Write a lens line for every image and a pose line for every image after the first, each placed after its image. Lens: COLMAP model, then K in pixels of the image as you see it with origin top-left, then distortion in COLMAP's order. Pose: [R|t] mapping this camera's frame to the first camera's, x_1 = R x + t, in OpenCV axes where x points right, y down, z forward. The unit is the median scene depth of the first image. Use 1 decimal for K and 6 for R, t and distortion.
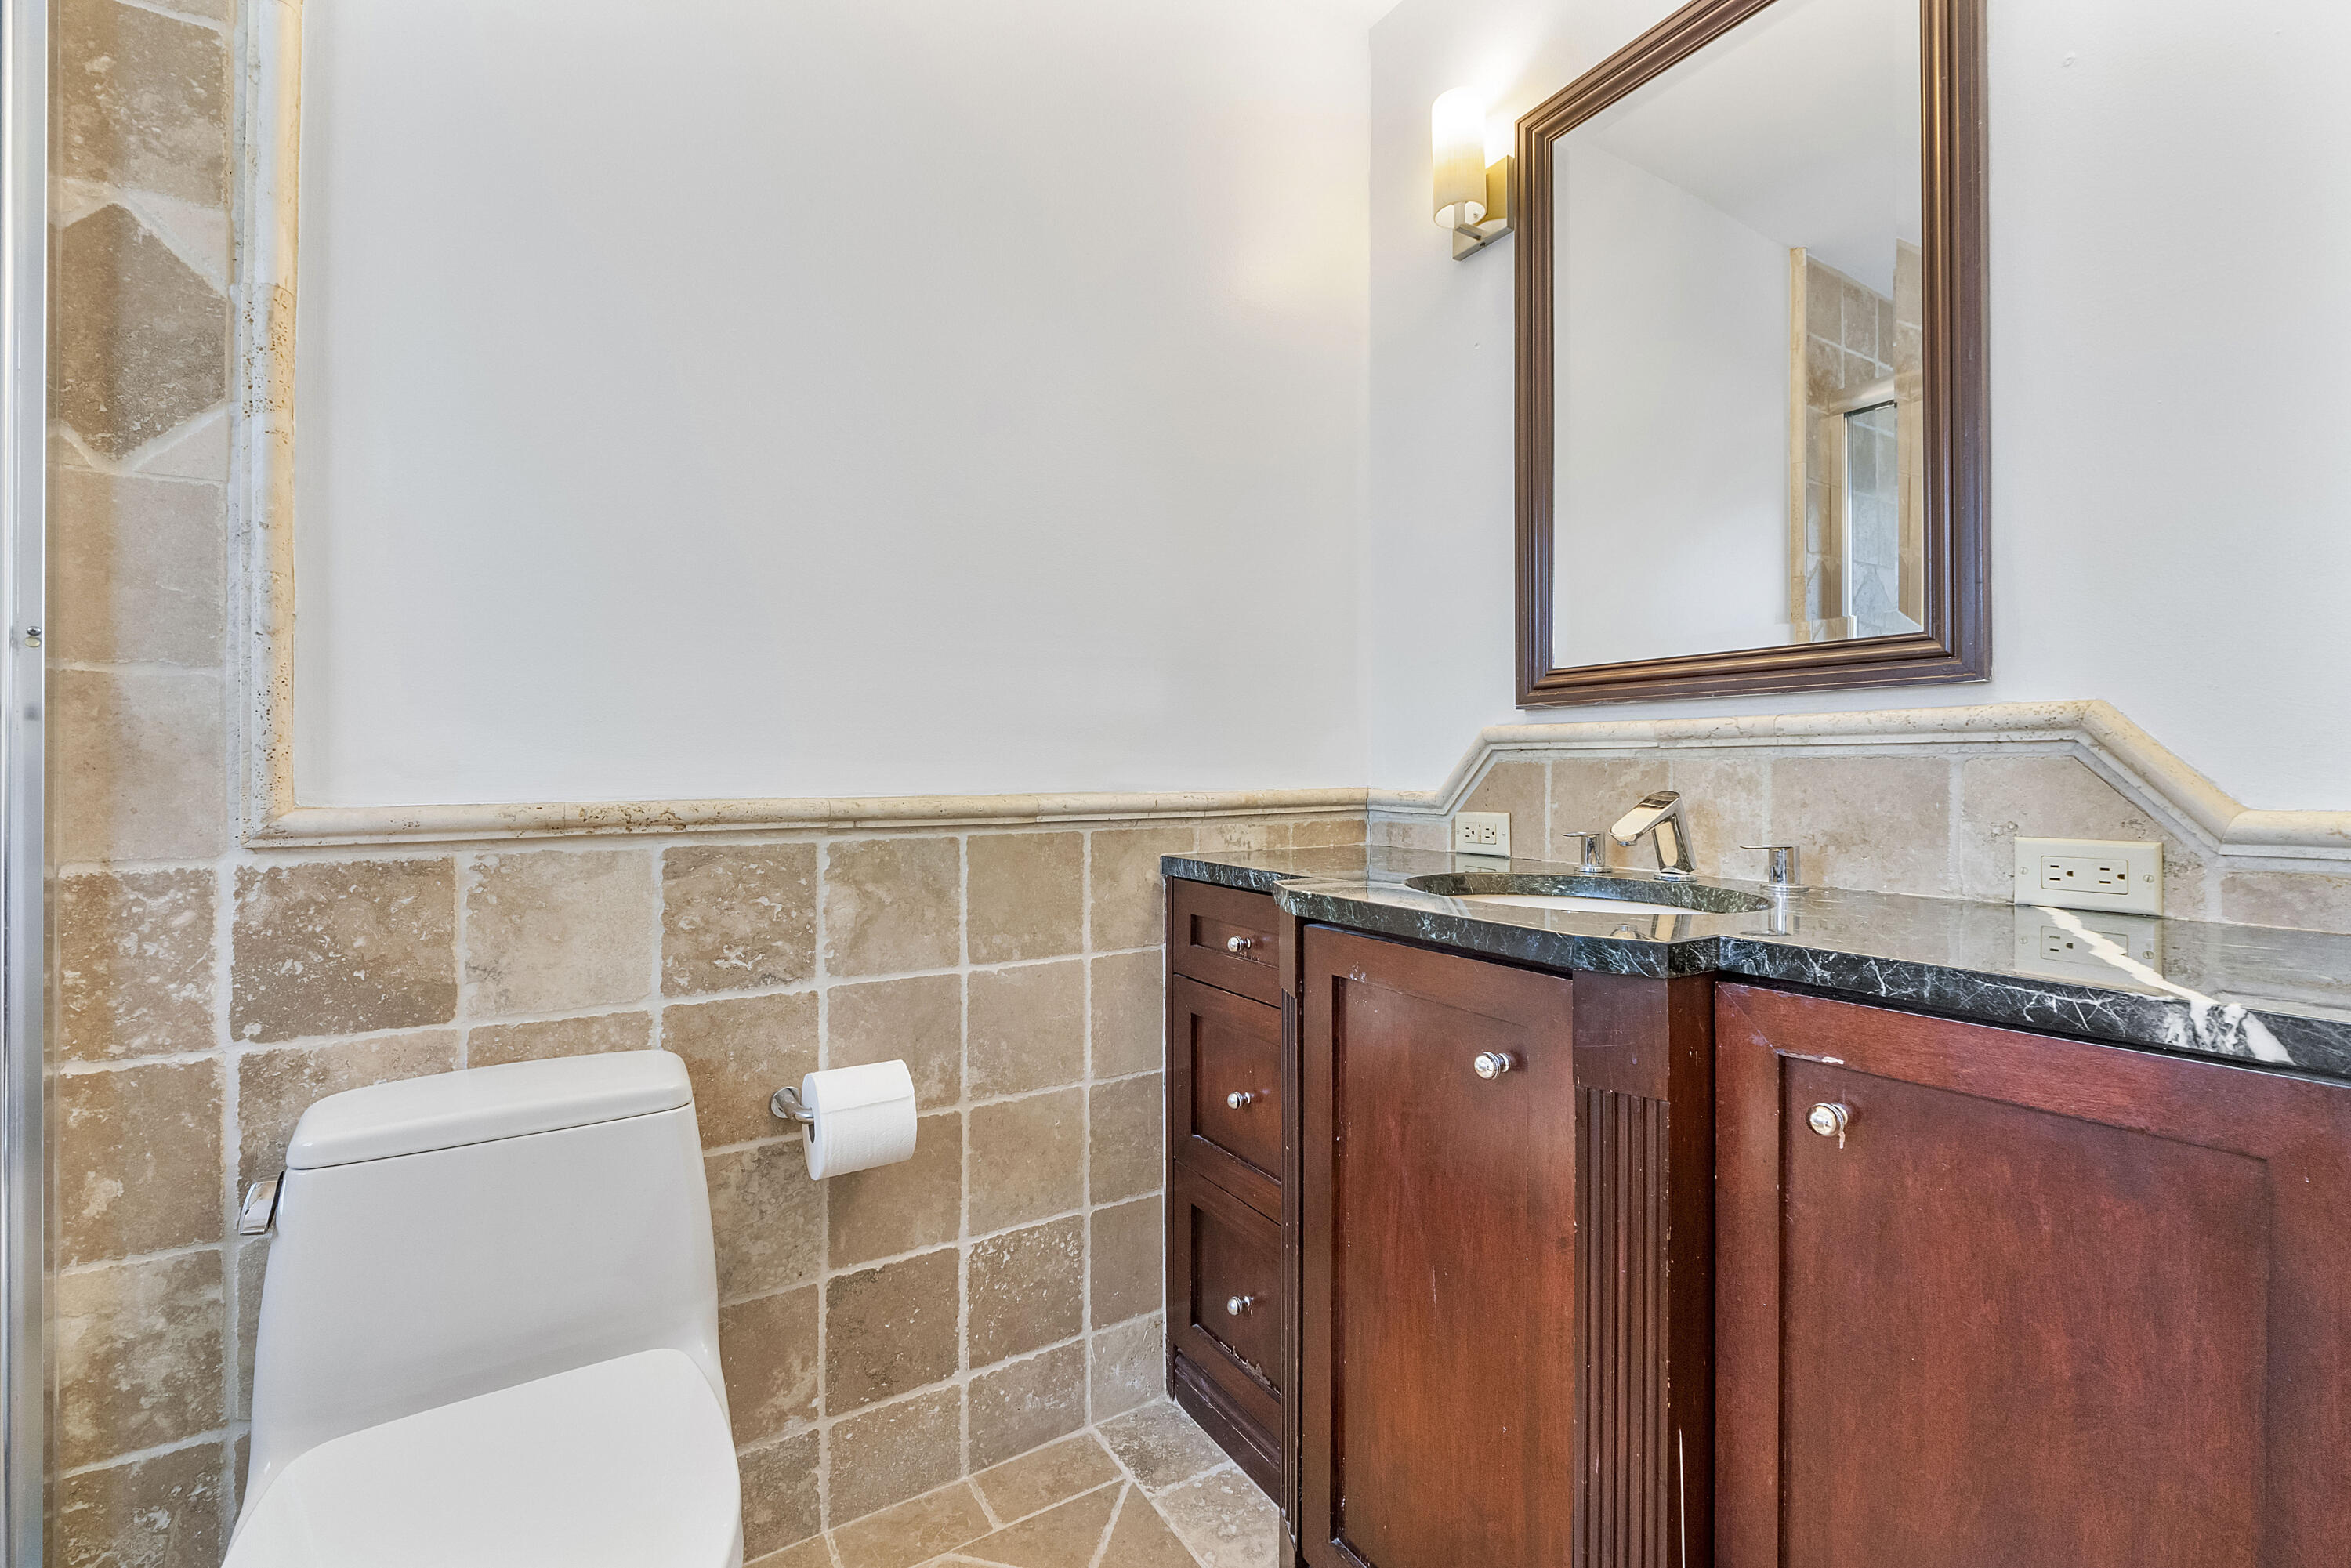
lens RADIAL K [[999.7, 0, 1175.5], [0, 999.7, 767.7], [0, 0, 1]] dist [-0.003457, -0.001046]
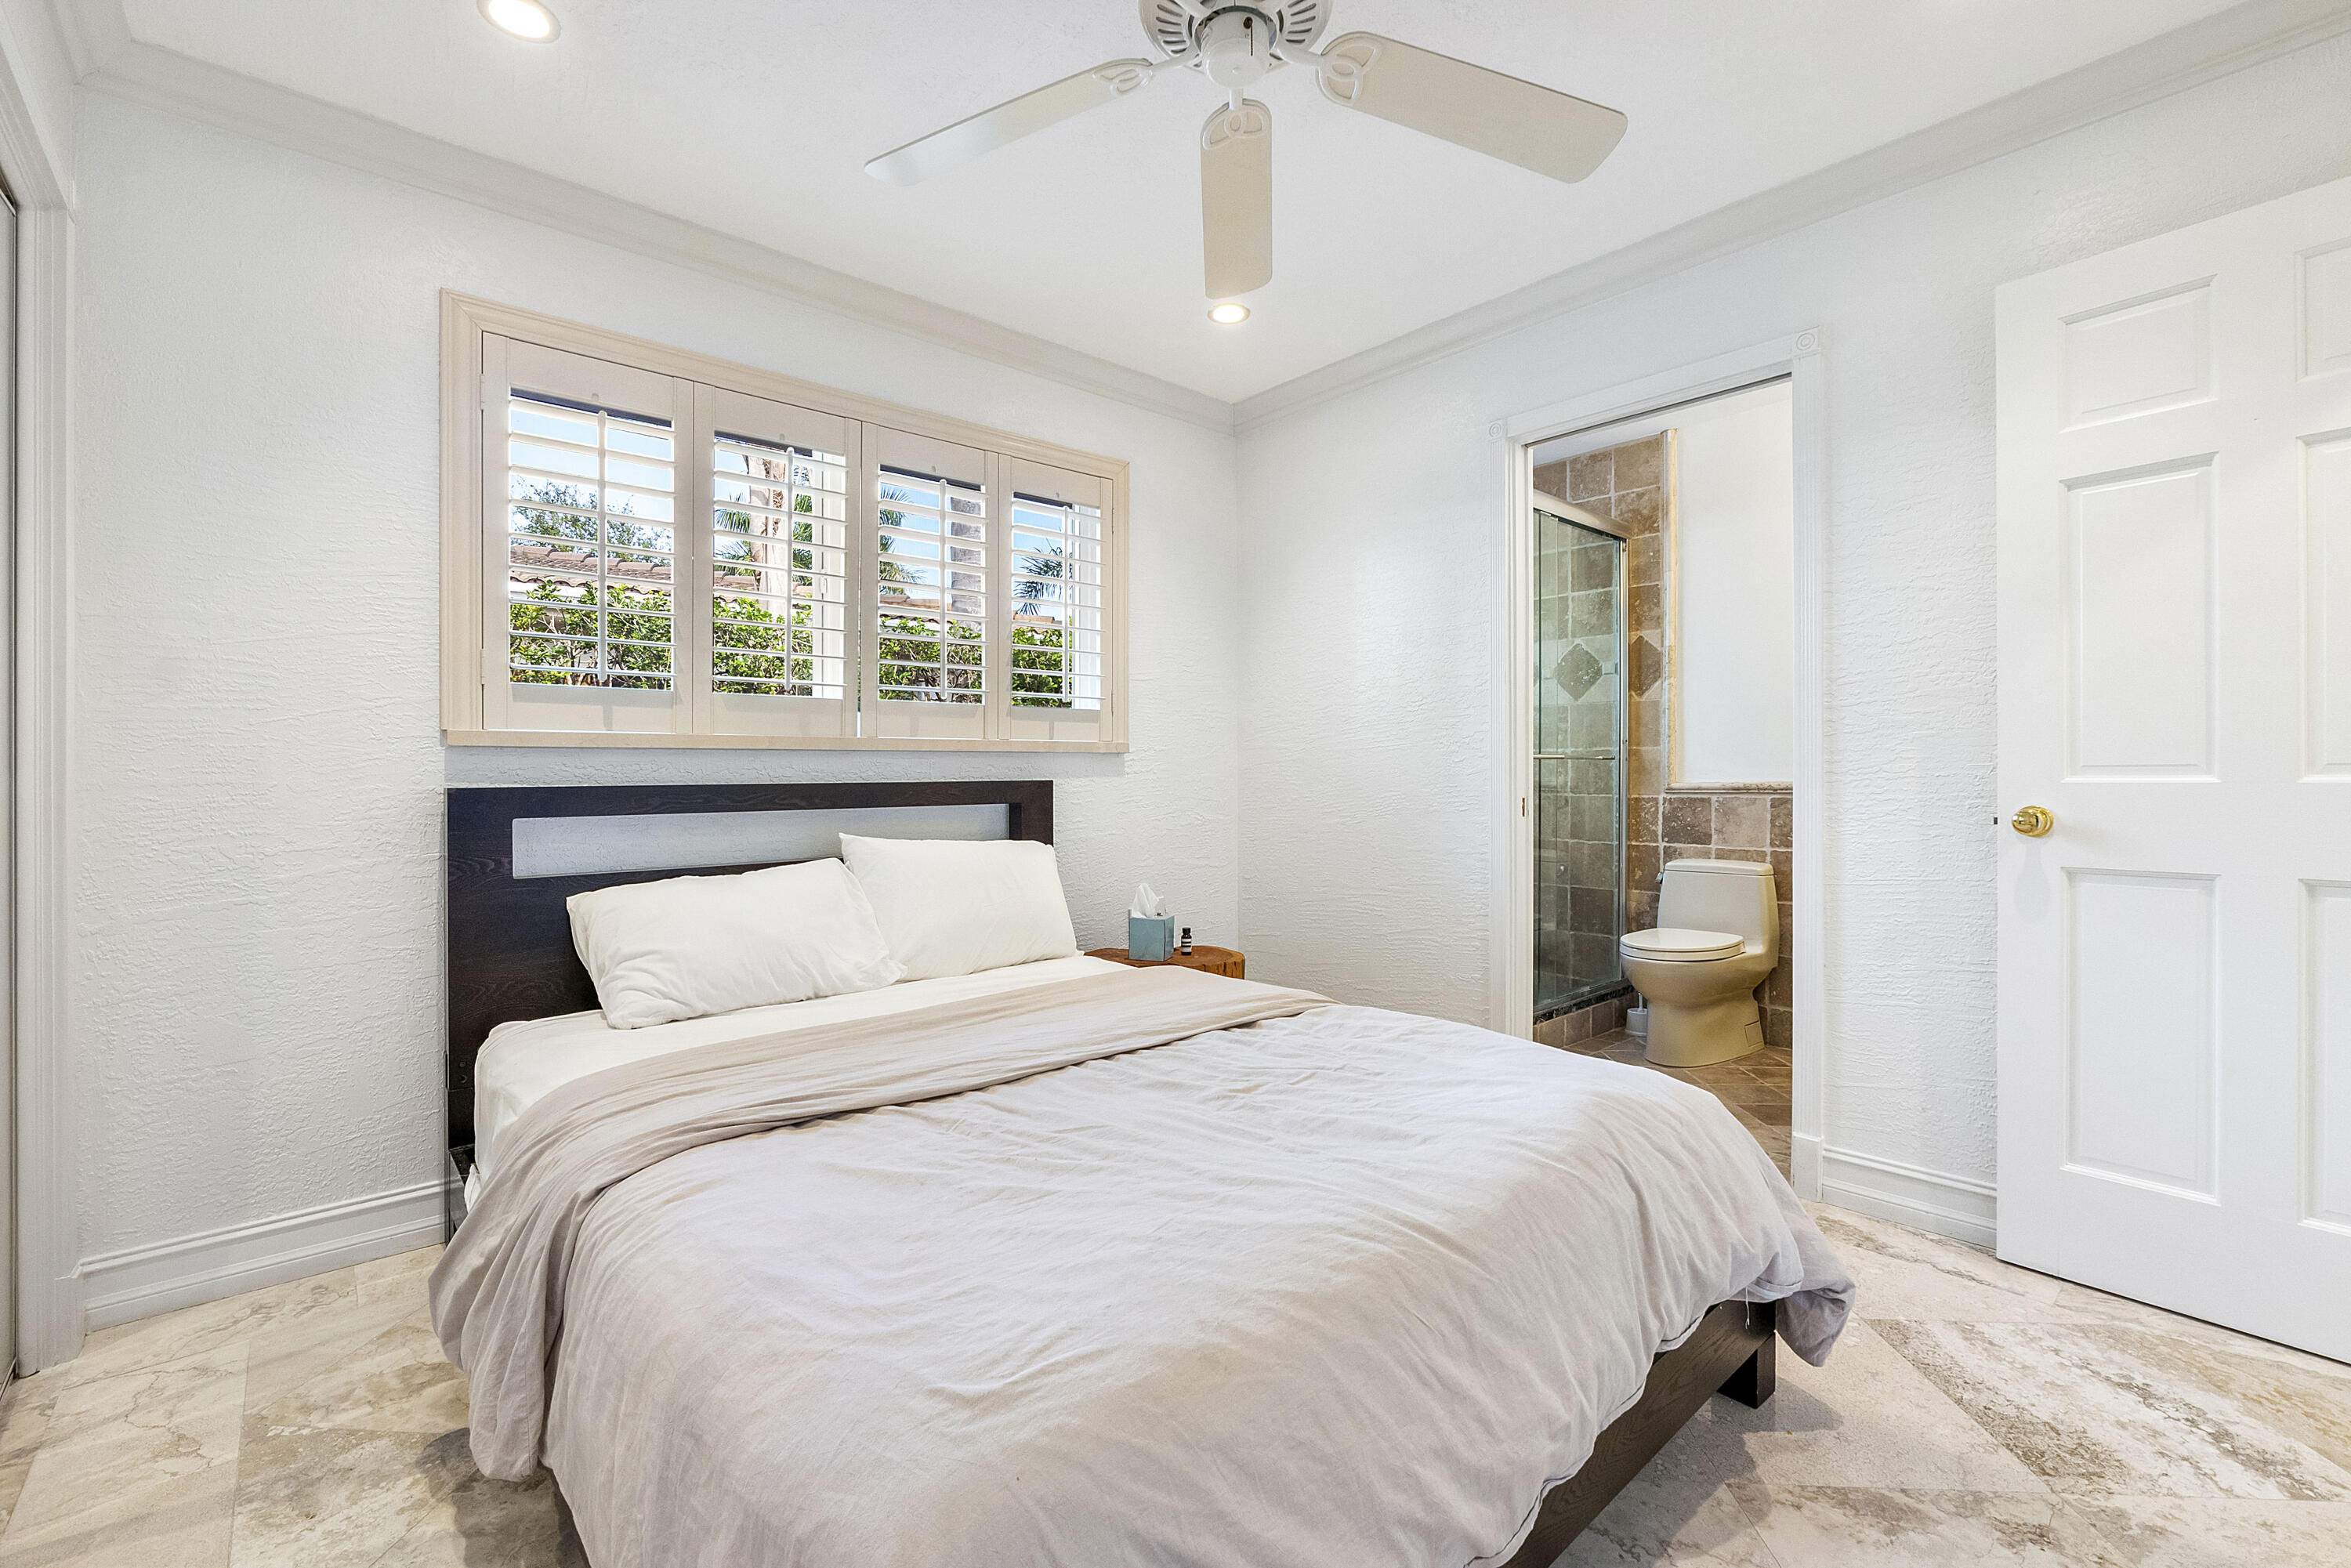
lens RADIAL K [[999.7, 0, 1174.7], [0, 999.7, 775.3], [0, 0, 1]] dist [-0.003457, -0.001046]
pose [[0.170054, 0.002003, -0.985433, 2.554305], [0.003396, 0.999991, 0.002619, -0.002515], [0.985429, -0.003792, 0.170045, -1.530050]]
